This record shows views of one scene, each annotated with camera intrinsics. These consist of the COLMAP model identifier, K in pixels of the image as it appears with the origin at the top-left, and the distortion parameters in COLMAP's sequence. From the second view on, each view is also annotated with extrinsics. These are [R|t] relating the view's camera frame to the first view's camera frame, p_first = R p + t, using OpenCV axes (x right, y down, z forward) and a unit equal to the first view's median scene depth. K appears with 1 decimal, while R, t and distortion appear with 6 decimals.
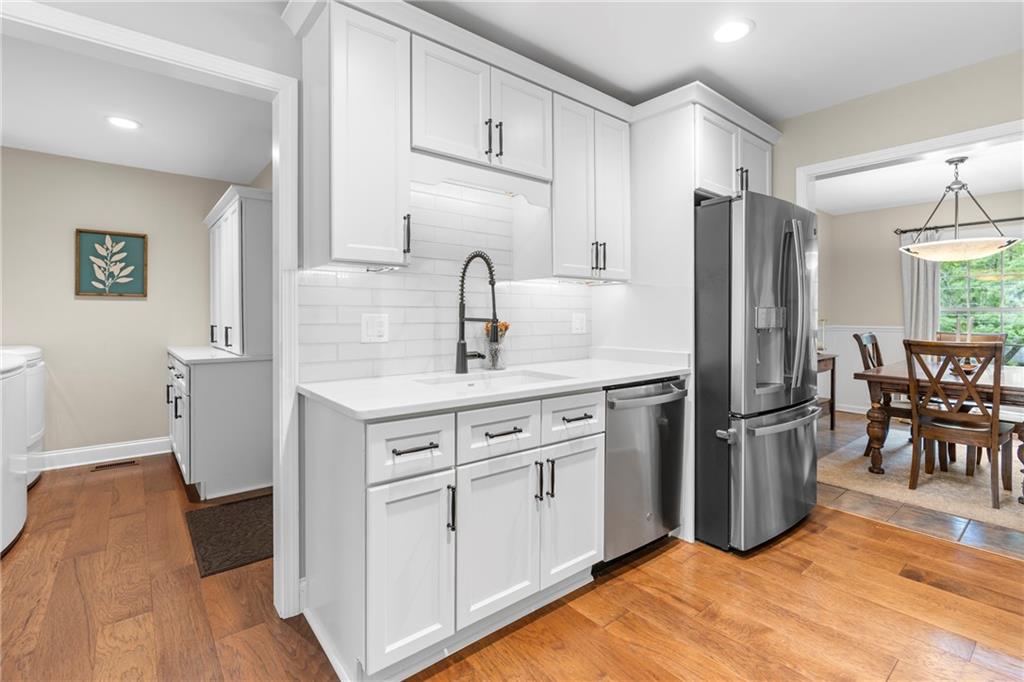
lens RADIAL K [[469.9, 0, 512.5], [0, 469.9, 317.2], [0, 0, 1]] dist [-0.003148, 0.000255]
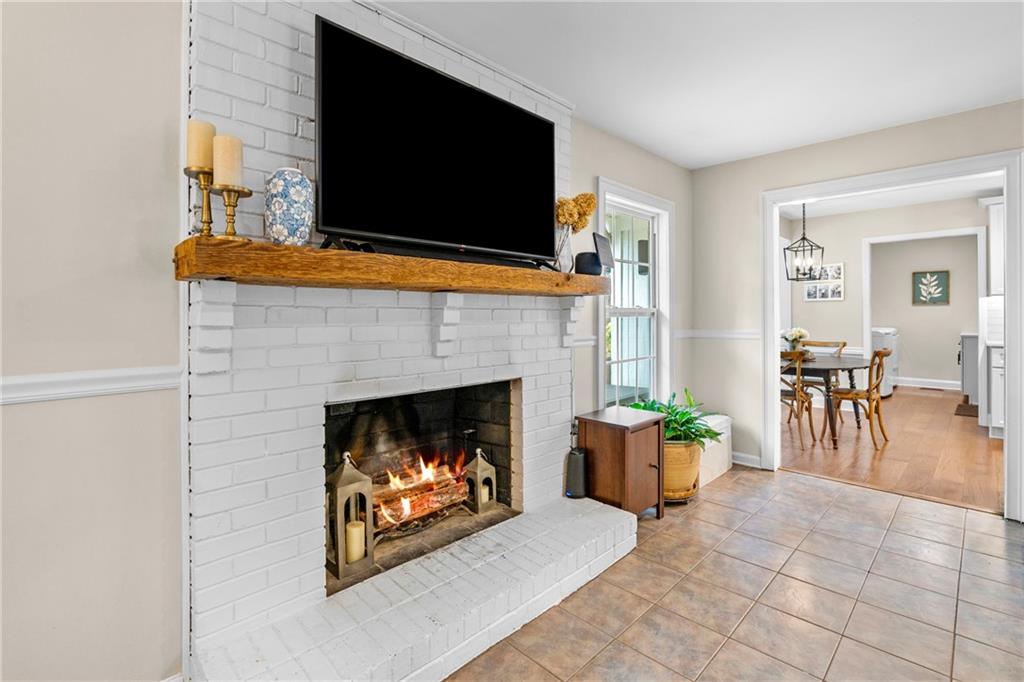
lens RADIAL K [[483.8, 0, 511.5], [0, 483.8, 313.2], [0, 0, 1]] dist [0.004586, 0.000951]
pose [[0.113298, -0.001801, -0.993559, 1.260232], [0.001560, 0.999997, -0.001635, -0.006339], [0.993560, -0.001365, 0.113301, -1.267790]]
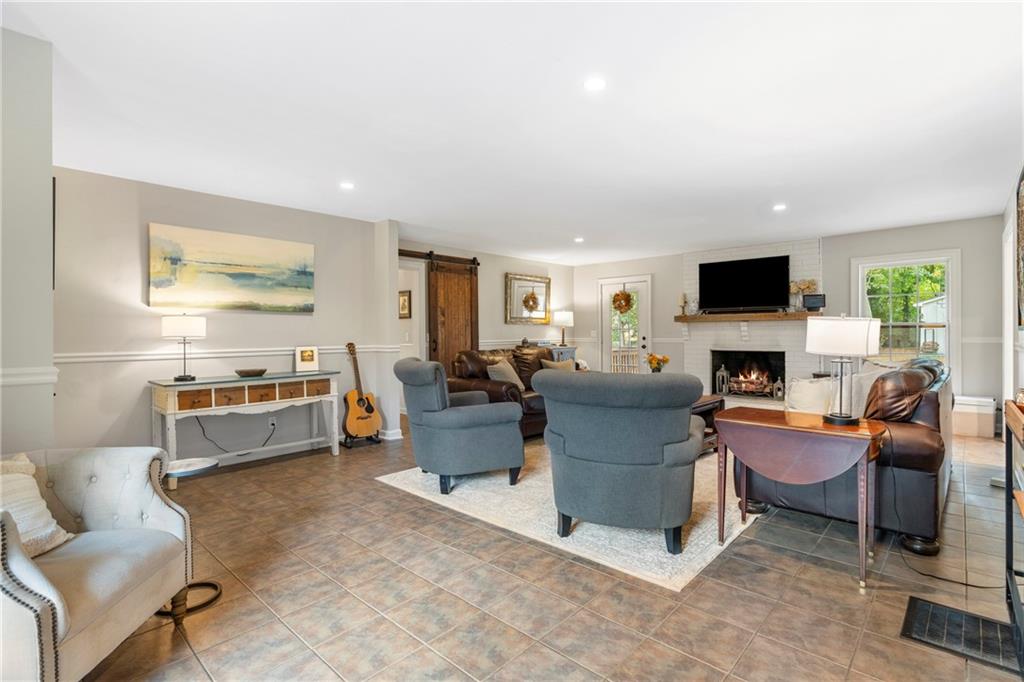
lens RADIAL K [[486.0, 0, 514.2], [0, 486.0, 335.8], [0, 0, 1]] dist [-0.004329, 0.001627]
pose [[-0.991042, 0.012194, -0.132993, 2.023959], [0.010677, 0.999870, 0.012115, -0.009867], [0.133124, 0.010587, -0.991043, 1.043620]]
